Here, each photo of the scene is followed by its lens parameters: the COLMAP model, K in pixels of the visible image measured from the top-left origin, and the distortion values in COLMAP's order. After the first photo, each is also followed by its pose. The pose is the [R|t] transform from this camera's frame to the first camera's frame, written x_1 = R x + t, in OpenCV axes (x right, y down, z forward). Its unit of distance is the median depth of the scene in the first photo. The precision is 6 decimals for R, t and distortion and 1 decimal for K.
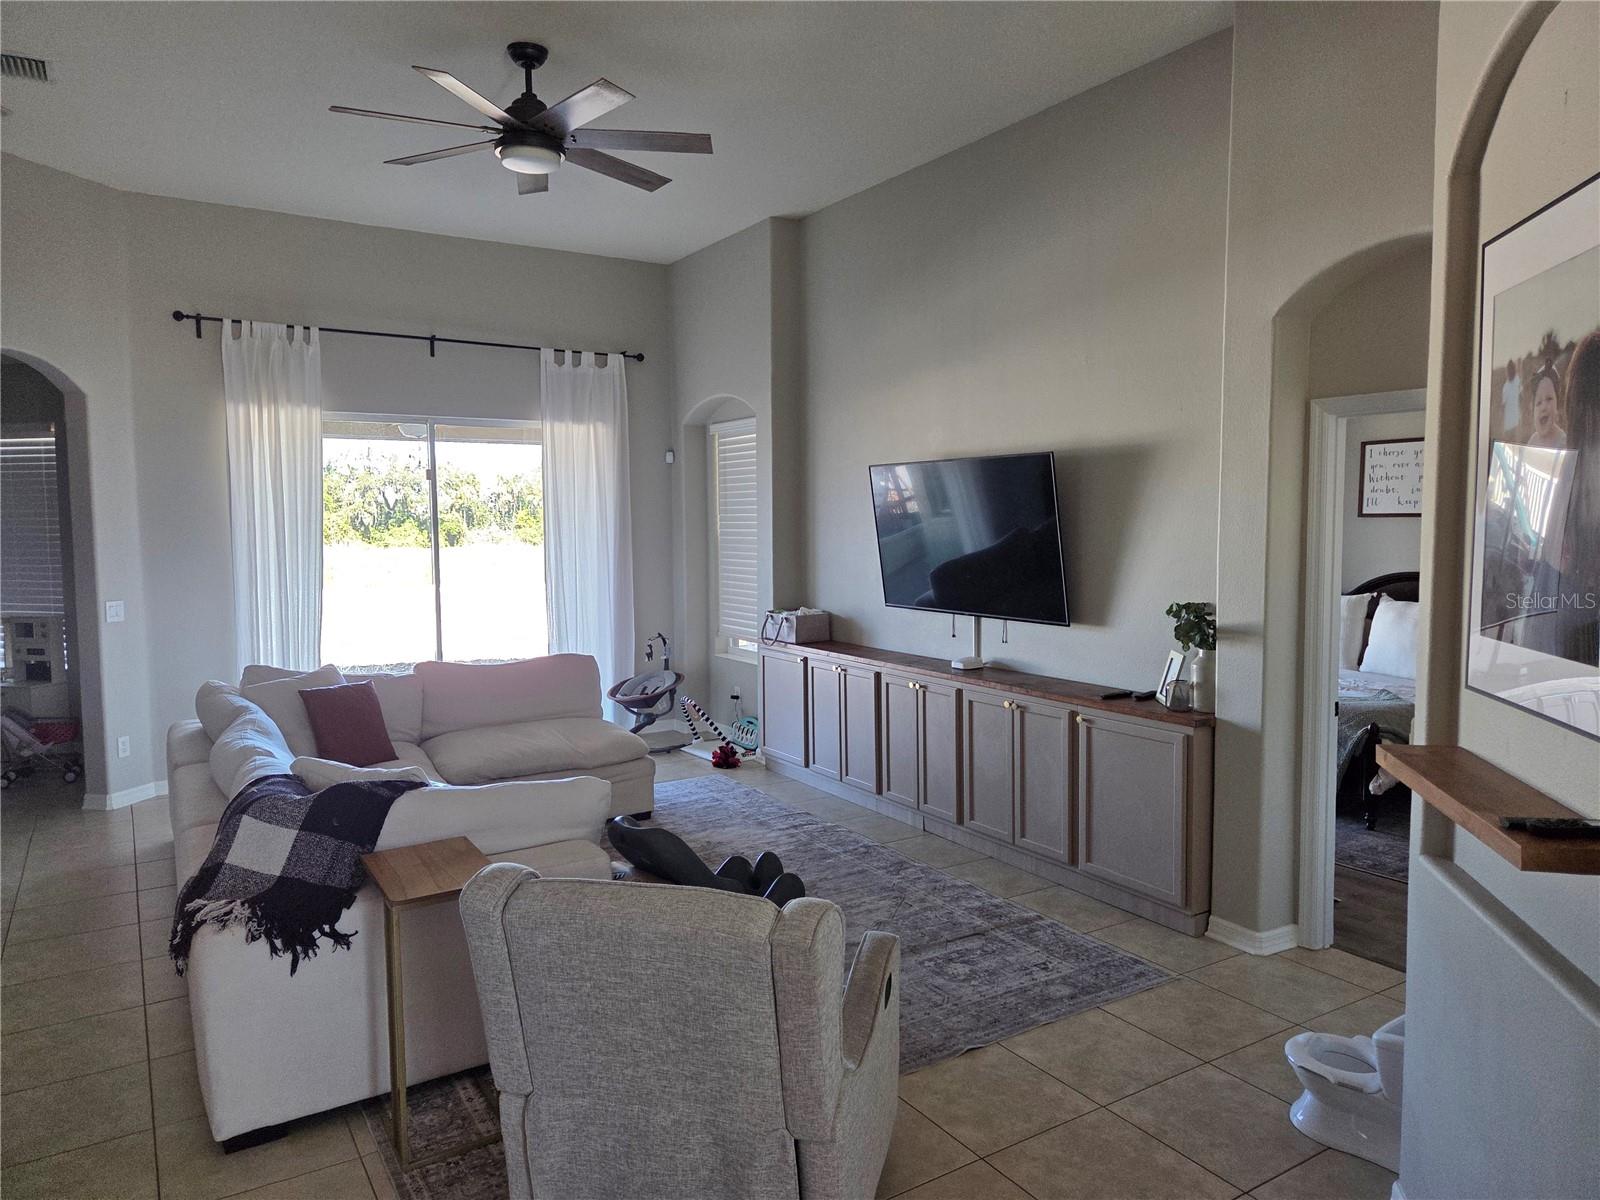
lens RADIAL K [[1061.2, 0, 809.2], [0, 1061.2, 605.0], [0, 0, 1]] dist [0.074516, -0.058163]
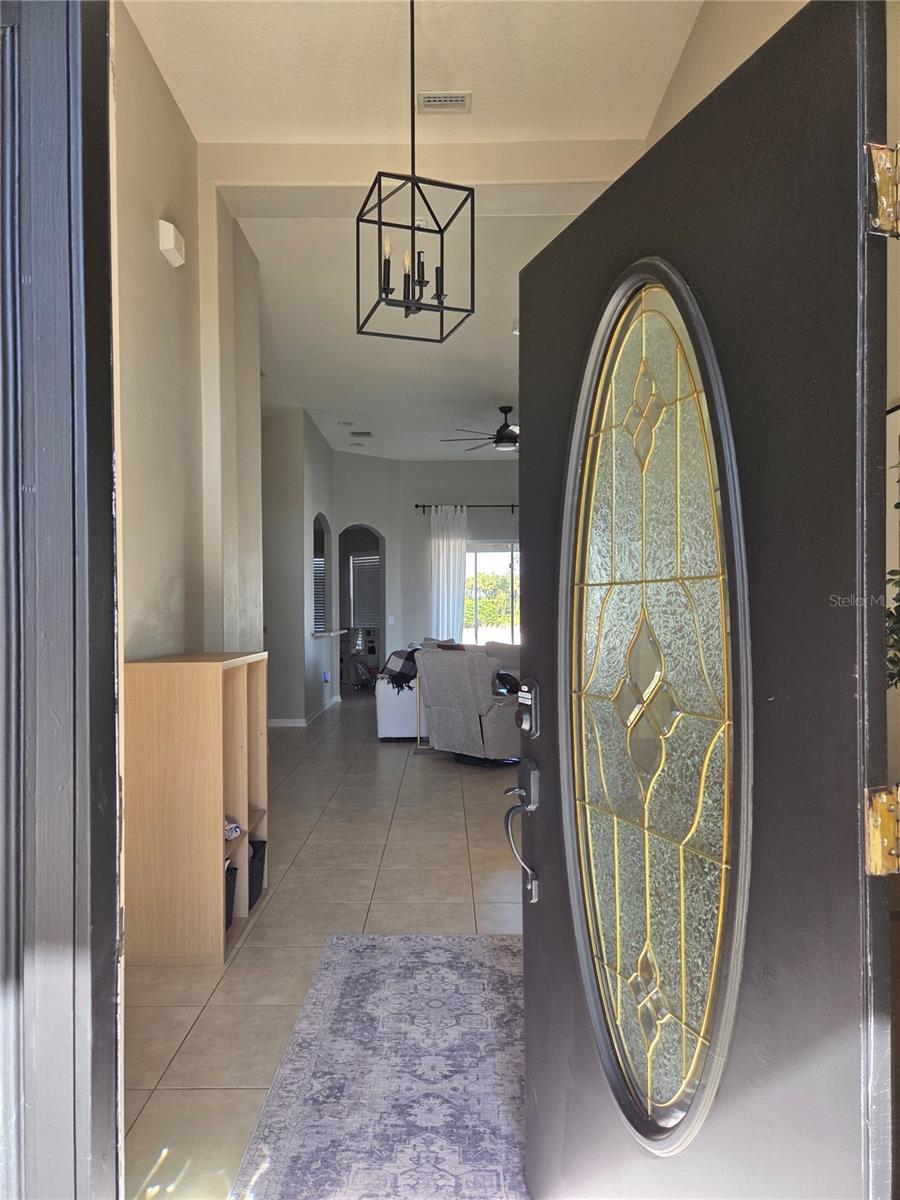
lens RADIAL K [[795.9, 0, 448.0], [0, 795.9, 608.2], [0, 0, 1]] dist [0.074516, -0.058163]
pose [[0.842730, 0.000023, -0.538337, 0.920530], [-0.046689, 0.996235, -0.073045, 0.202463], [0.536309, 0.086691, 0.839558, -0.978889]]
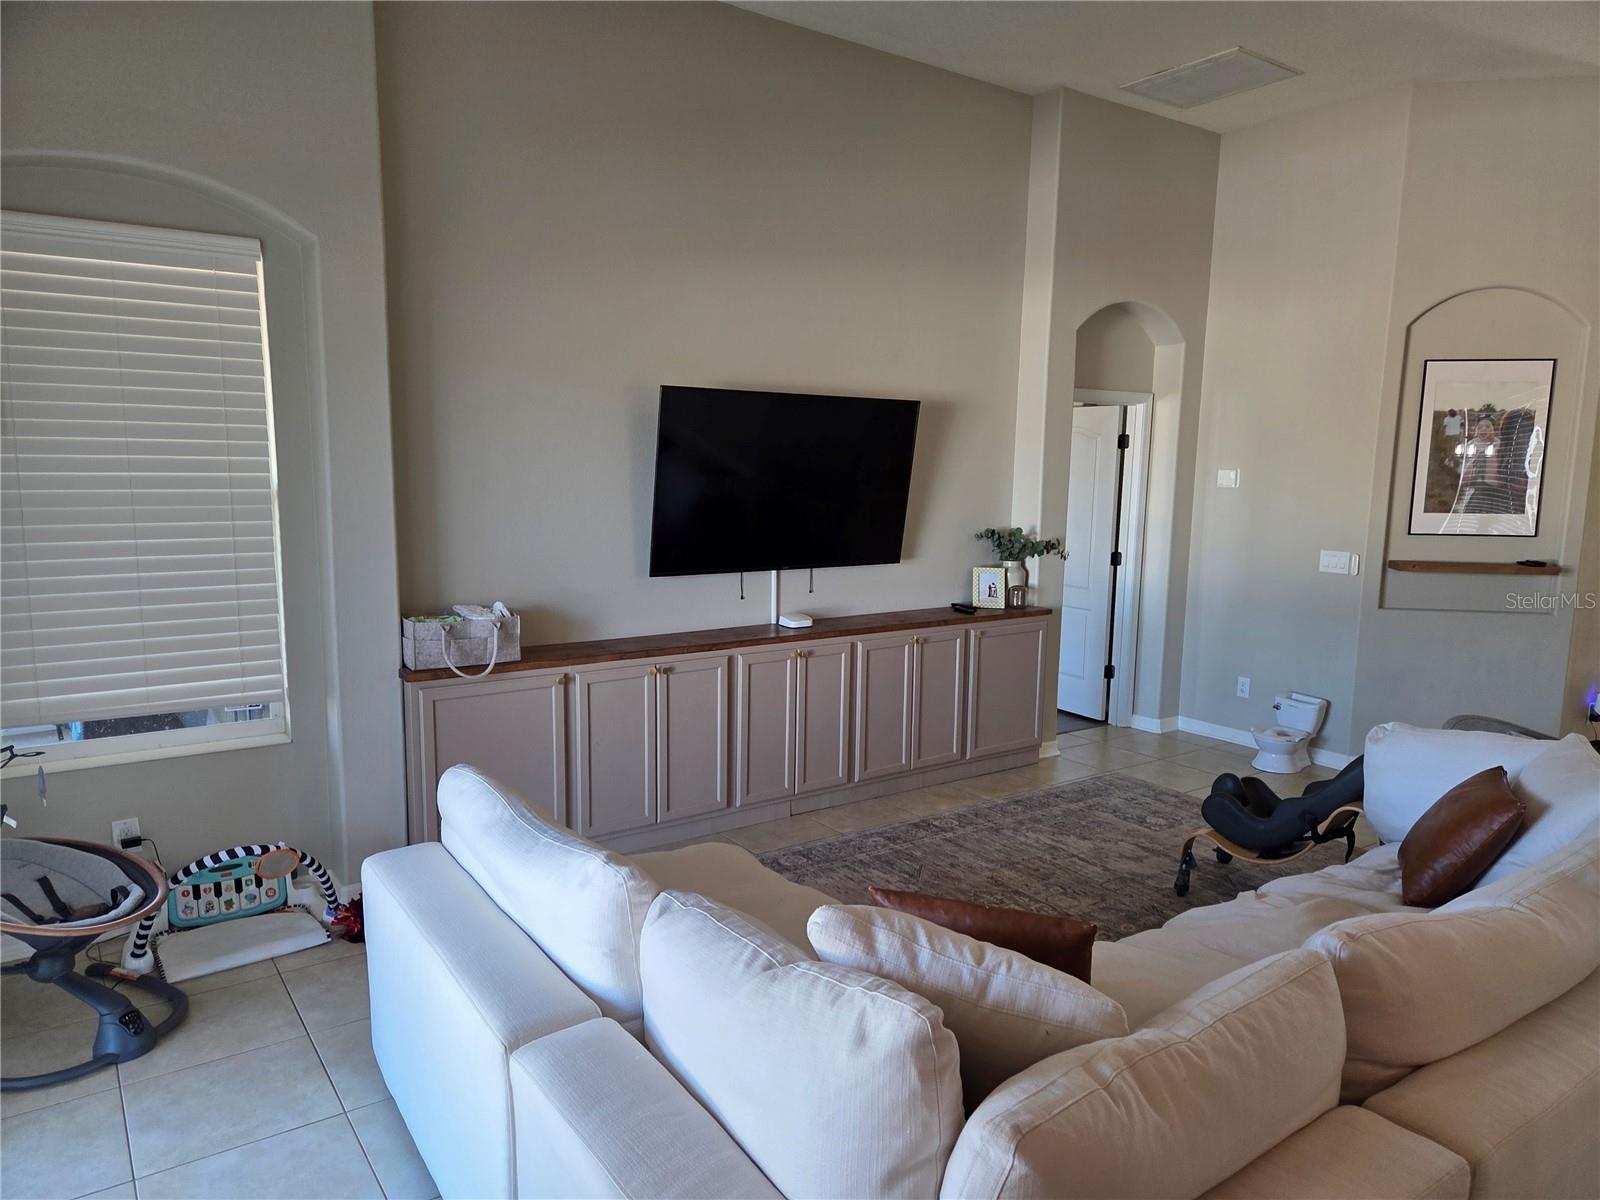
lens RADIAL K [[1097.5, 0, 800.4], [0, 1097.5, 606.9], [0, 0, 1]] dist [0.060015, -0.067744]
pose [[-0.042910, -0.137708, 0.989543, -0.855087], [0.072250, 0.987434, 0.140548, -0.098372], [-0.996463, 0.077526, -0.032421, 1.111310]]
